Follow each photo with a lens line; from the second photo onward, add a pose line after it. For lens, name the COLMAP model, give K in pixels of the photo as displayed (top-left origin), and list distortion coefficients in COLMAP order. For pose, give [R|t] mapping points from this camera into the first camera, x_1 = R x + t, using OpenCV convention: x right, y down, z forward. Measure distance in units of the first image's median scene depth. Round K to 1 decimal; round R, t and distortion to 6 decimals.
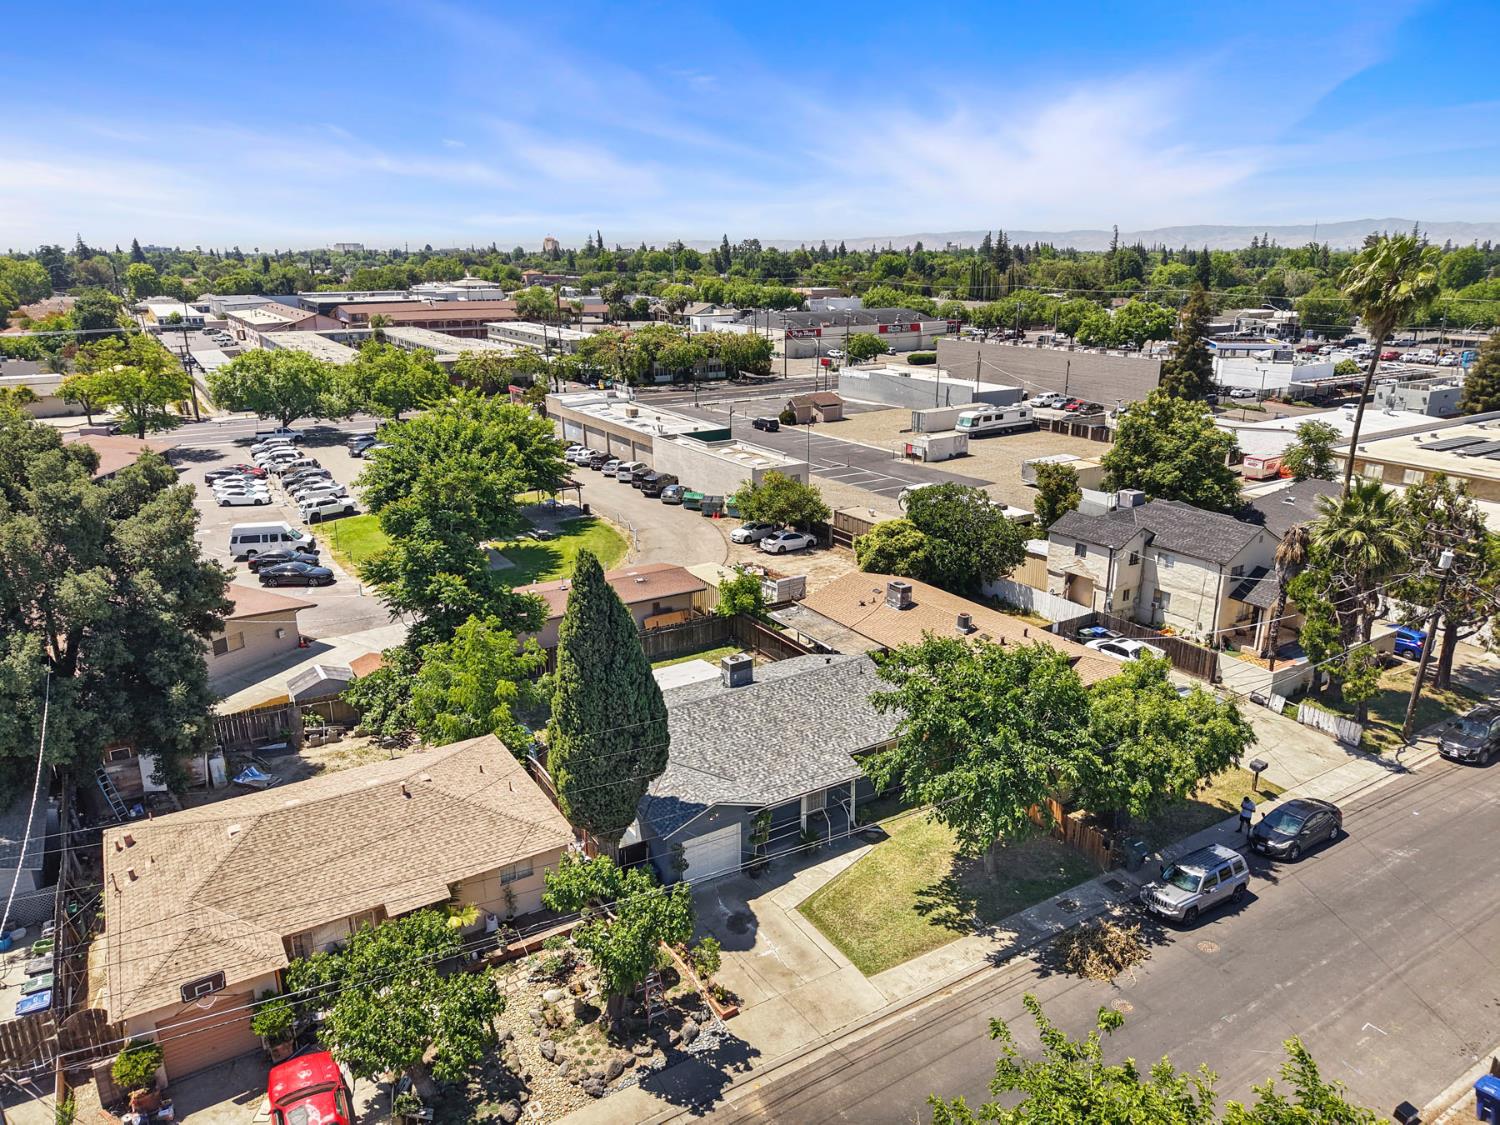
lens RADIAL K [[996.9, 0, 752.6], [0, 996.9, 569.3], [0, 0, 1]] dist [0.060880, -0.090282]
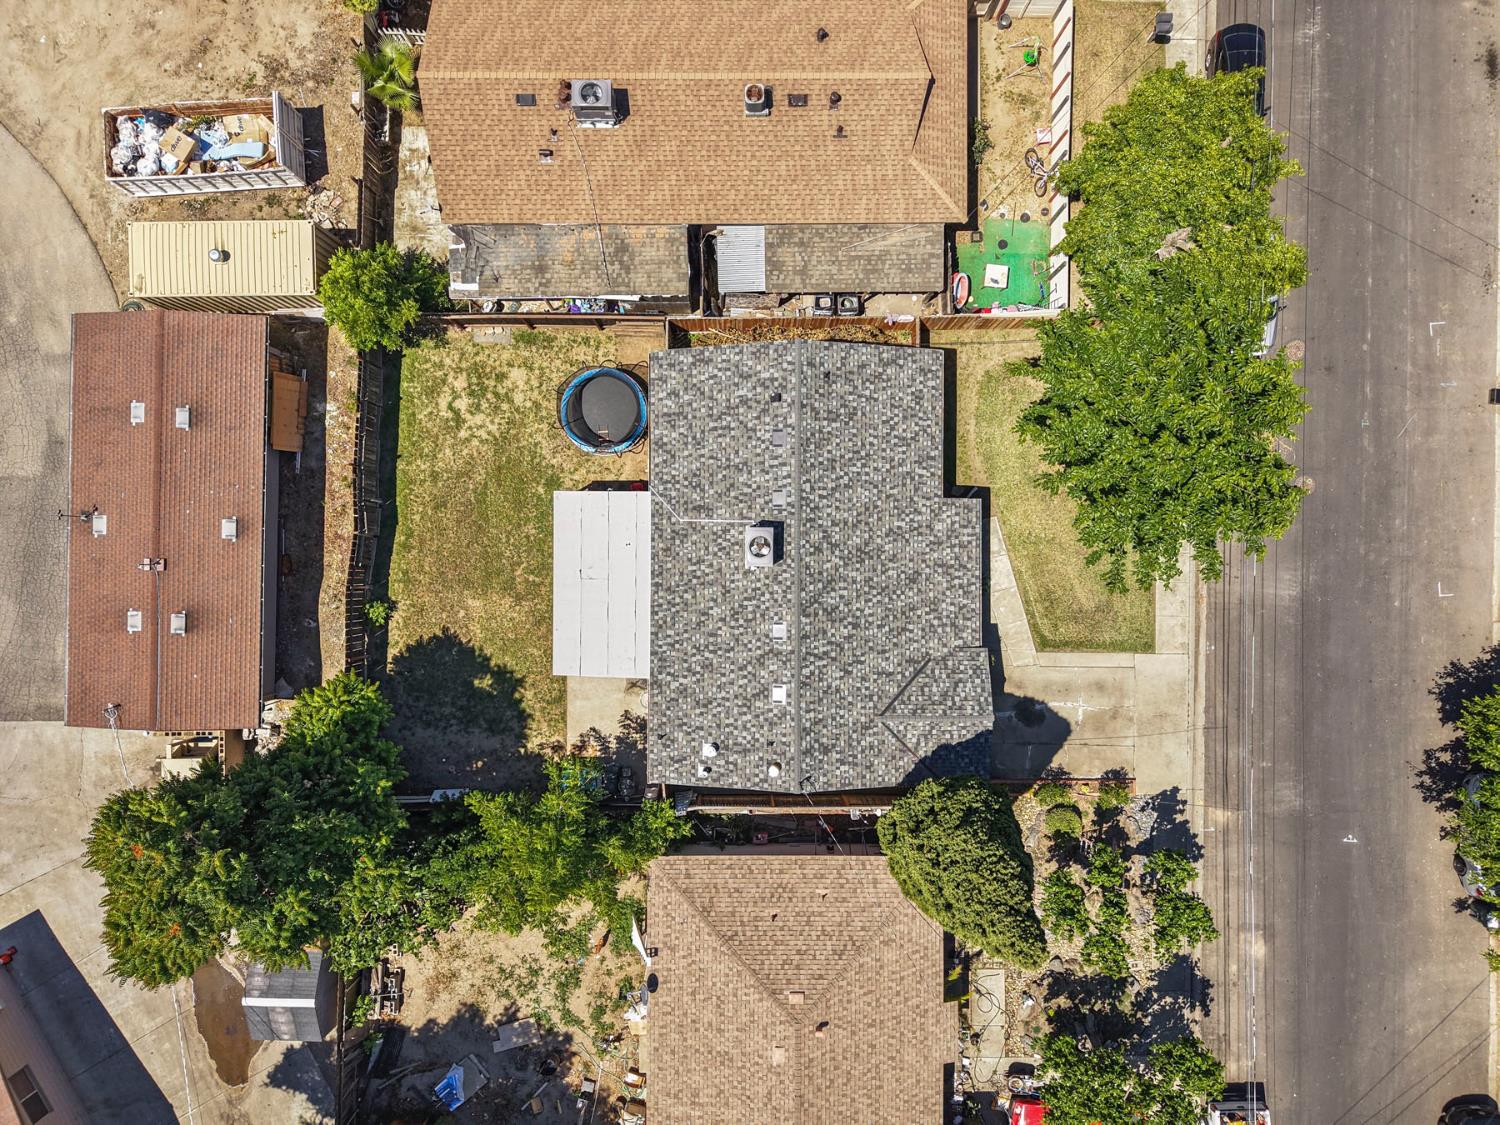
lens RADIAL K [[1010.2, 0, 751.9], [0, 1010.2, 541.5], [0, 0, 1]] dist [0.025451, -0.027442]
pose [[0.542230, -0.840214, 0.005248, -0.013879], [0.242278, 0.162328, 0.956531, -0.407055], [-0.804542, -0.517388, 0.291585, 0.577952]]
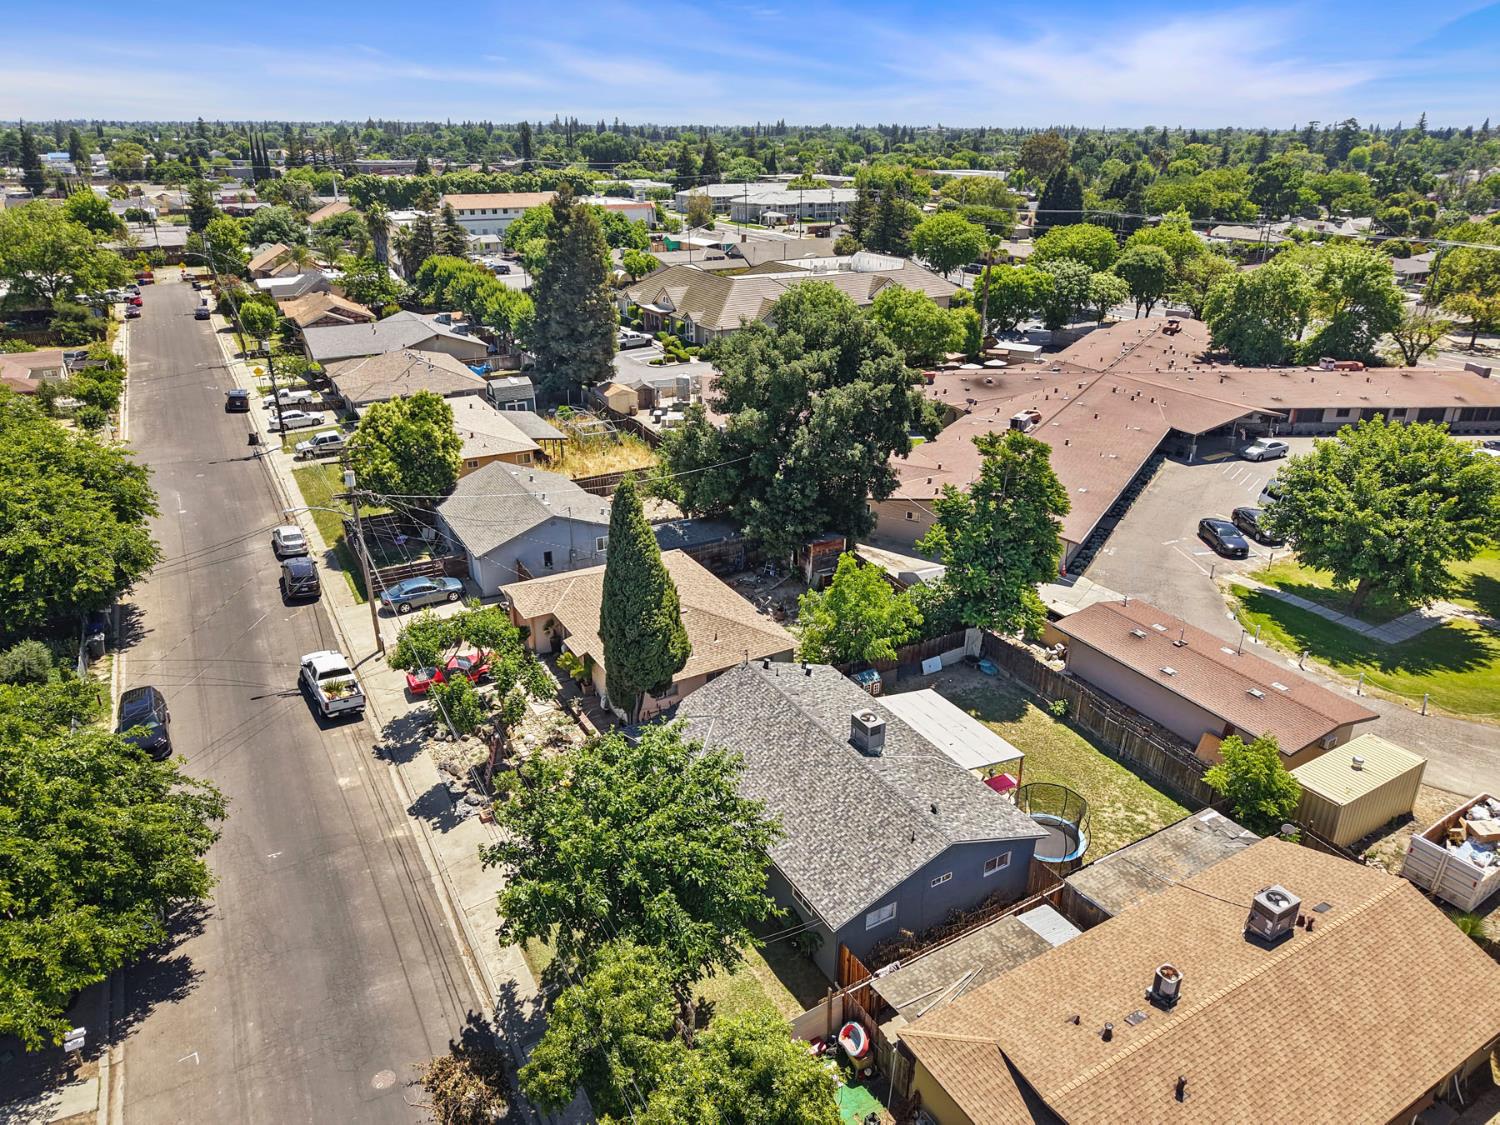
lens RADIAL K [[994.9, 0, 749.8], [0, 994.9, 584.3], [0, 0, 1]] dist [0.005051, -0.000018]
pose [[-0.045590, 0.416274, -0.908095, 0.519688], [-0.299861, 0.861418, 0.409931, -0.239528], [0.952893, 0.290991, 0.085552, 0.567526]]
